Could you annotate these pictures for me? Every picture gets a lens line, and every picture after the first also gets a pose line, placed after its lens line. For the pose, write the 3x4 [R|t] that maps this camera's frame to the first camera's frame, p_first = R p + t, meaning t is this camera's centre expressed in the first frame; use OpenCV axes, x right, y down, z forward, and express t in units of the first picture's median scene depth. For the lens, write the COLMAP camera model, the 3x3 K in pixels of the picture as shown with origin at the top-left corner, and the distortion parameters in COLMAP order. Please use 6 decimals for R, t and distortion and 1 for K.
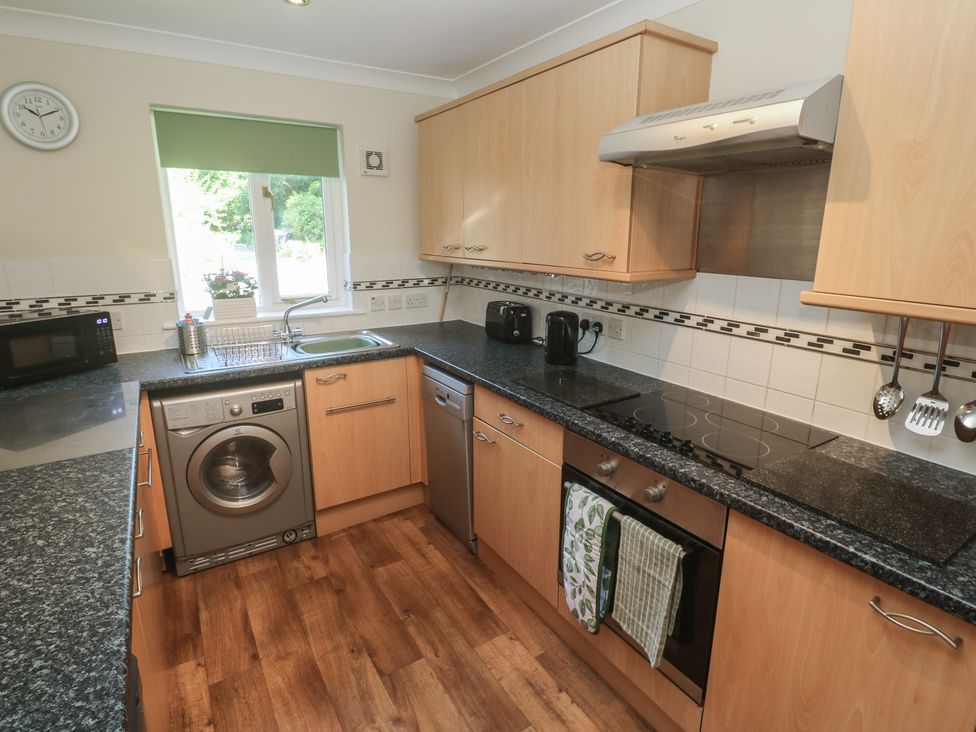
lens RADIAL K [[514.7, 0, 497.9], [0, 514.7, 354.0], [0, 0, 1]] dist [0.002171, -0.015108]
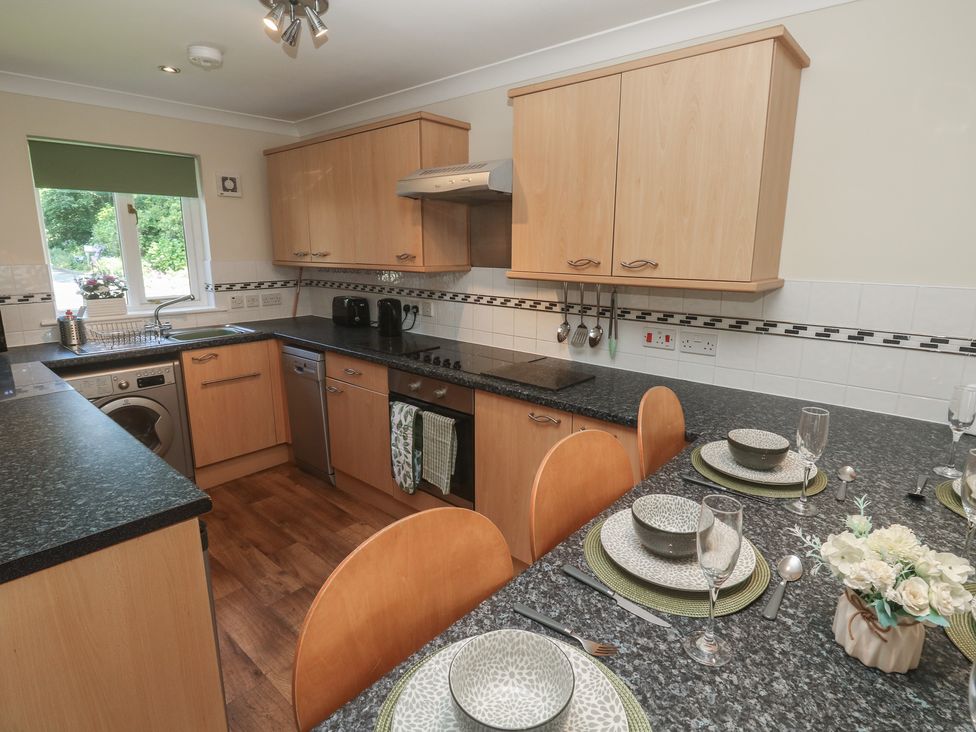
lens RADIAL K [[514.7, 0, 497.9], [0, 514.7, 354.0], [0, 0, 1]] dist [0.002171, -0.015108]
pose [[0.960764, -0.056953, 0.271457, 0.022911], [0.064856, 0.997690, -0.020225, 0.116680], [-0.269678, 0.037037, 0.962238, -0.421729]]
